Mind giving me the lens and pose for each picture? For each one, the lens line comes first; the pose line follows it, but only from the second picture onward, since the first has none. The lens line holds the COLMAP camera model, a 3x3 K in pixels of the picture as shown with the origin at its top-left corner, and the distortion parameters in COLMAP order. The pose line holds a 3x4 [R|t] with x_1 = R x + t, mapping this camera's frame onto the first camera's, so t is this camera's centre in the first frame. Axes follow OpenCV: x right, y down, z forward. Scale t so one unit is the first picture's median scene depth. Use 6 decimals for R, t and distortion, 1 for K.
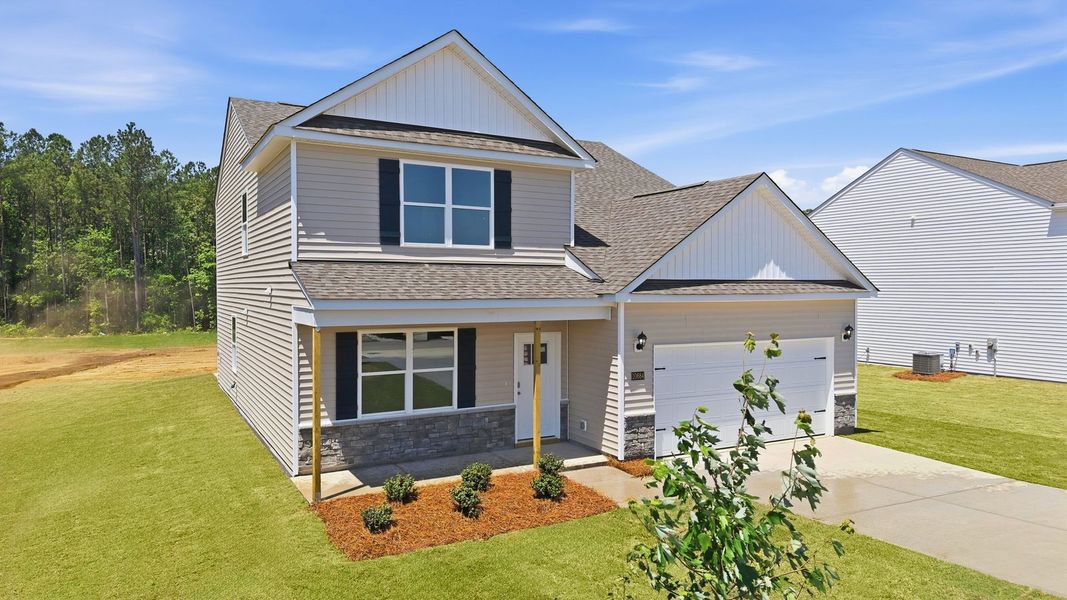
lens RADIAL K [[682.7, 0, 533.5], [0, 682.7, 300.0], [0, 0, 1]] dist [0.055238, -0.000217]
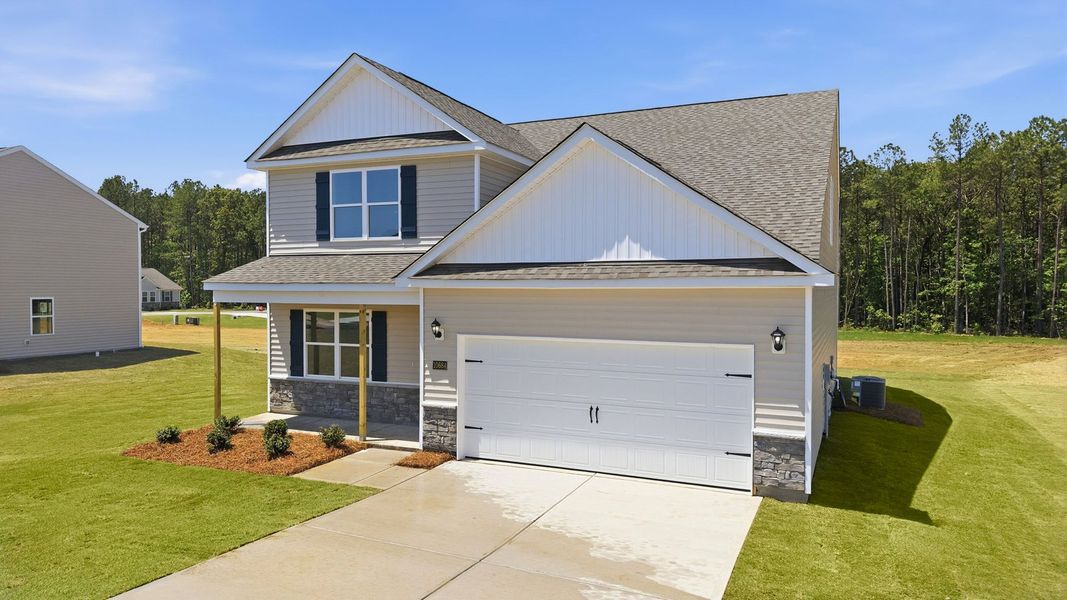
lens RADIAL K [[710.2, 0, 533.5], [0, 710.2, 300.0], [0, 0, 1]] dist [0.056488, -0.002160]
pose [[0.604912, 0.016014, -0.796131, 1.014106], [-0.015604, 0.999844, 0.008256, 0.009675], [0.796139, 0.007429, 0.605068, 0.501450]]
